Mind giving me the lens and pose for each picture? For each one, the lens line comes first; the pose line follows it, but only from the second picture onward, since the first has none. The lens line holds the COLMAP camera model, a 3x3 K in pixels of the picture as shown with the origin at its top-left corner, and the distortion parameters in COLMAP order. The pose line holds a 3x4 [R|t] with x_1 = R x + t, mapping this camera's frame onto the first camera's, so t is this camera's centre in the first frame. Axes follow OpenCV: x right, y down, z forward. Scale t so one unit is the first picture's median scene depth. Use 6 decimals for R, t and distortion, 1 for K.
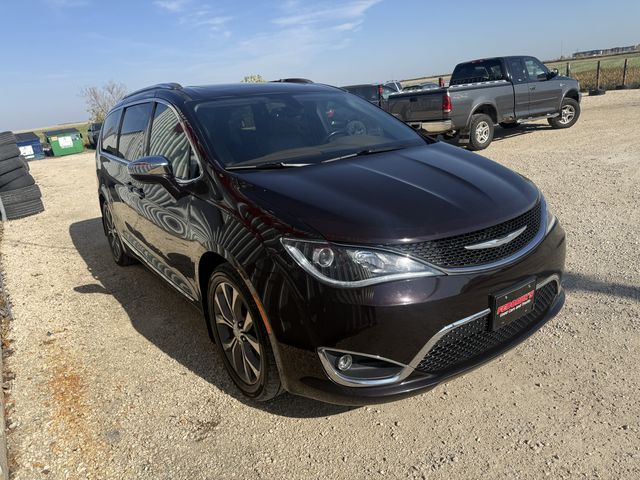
lens RADIAL K [[446.8, 0, 314.8], [0, 446.8, 241.4], [0, 0, 1]] dist [0.009828, -0.023133]
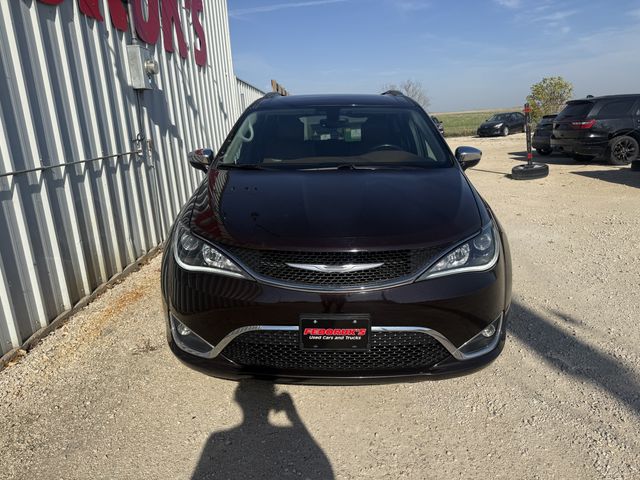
lens RADIAL K [[446.8, 0, 324.0], [0, 446.8, 239.4], [0, 0, 1]] dist [0.009828, -0.023133]
pose [[0.806379, 0.214321, -0.551199, 0.889710], [-0.214957, 0.974495, 0.064438, -0.118315], [0.550951, 0.066522, 0.831882, 0.137372]]
